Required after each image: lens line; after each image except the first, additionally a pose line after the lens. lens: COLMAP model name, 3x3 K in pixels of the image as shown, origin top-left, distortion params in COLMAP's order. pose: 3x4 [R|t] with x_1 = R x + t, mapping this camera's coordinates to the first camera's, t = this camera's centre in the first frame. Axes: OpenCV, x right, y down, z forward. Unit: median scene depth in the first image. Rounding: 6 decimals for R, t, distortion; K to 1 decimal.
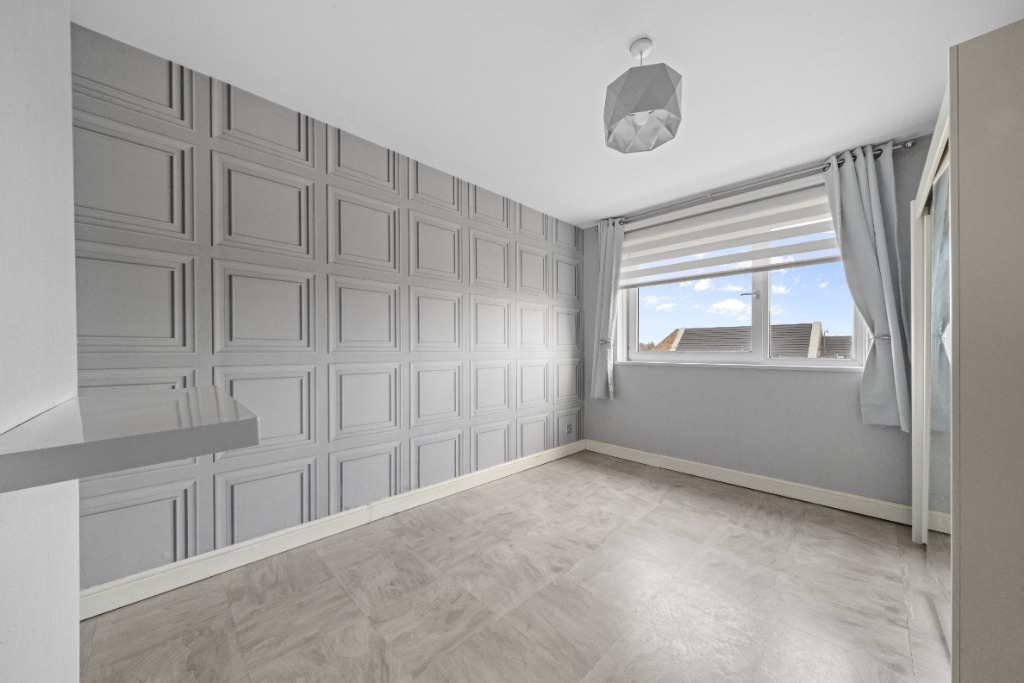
lens RADIAL K [[360.1, 0, 513.2], [0, 360.1, 351.6], [0, 0, 1]] dist [-0.001125, 0.000079]
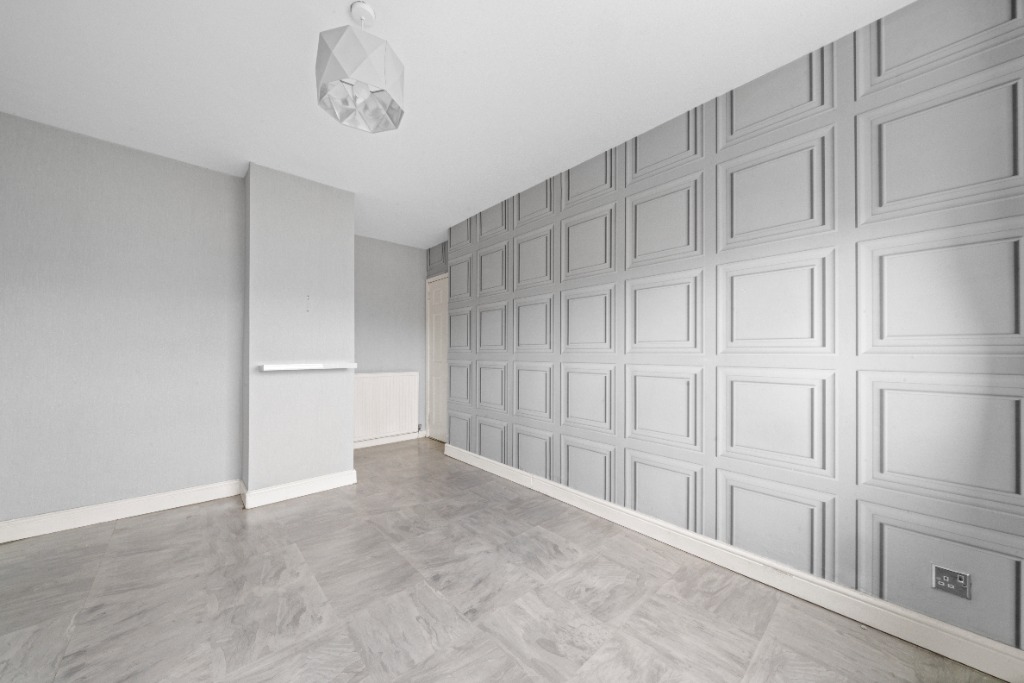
lens RADIAL K [[360.1, 0, 508.8], [0, 360.1, 347.6], [0, 0, 1]] dist [-0.001125, 0.000079]
pose [[-0.057744, -0.009720, -0.998284, 0.775775], [-0.000725, 0.999953, -0.009694, -0.005688], [0.998331, 0.000164, -0.057749, 0.891449]]
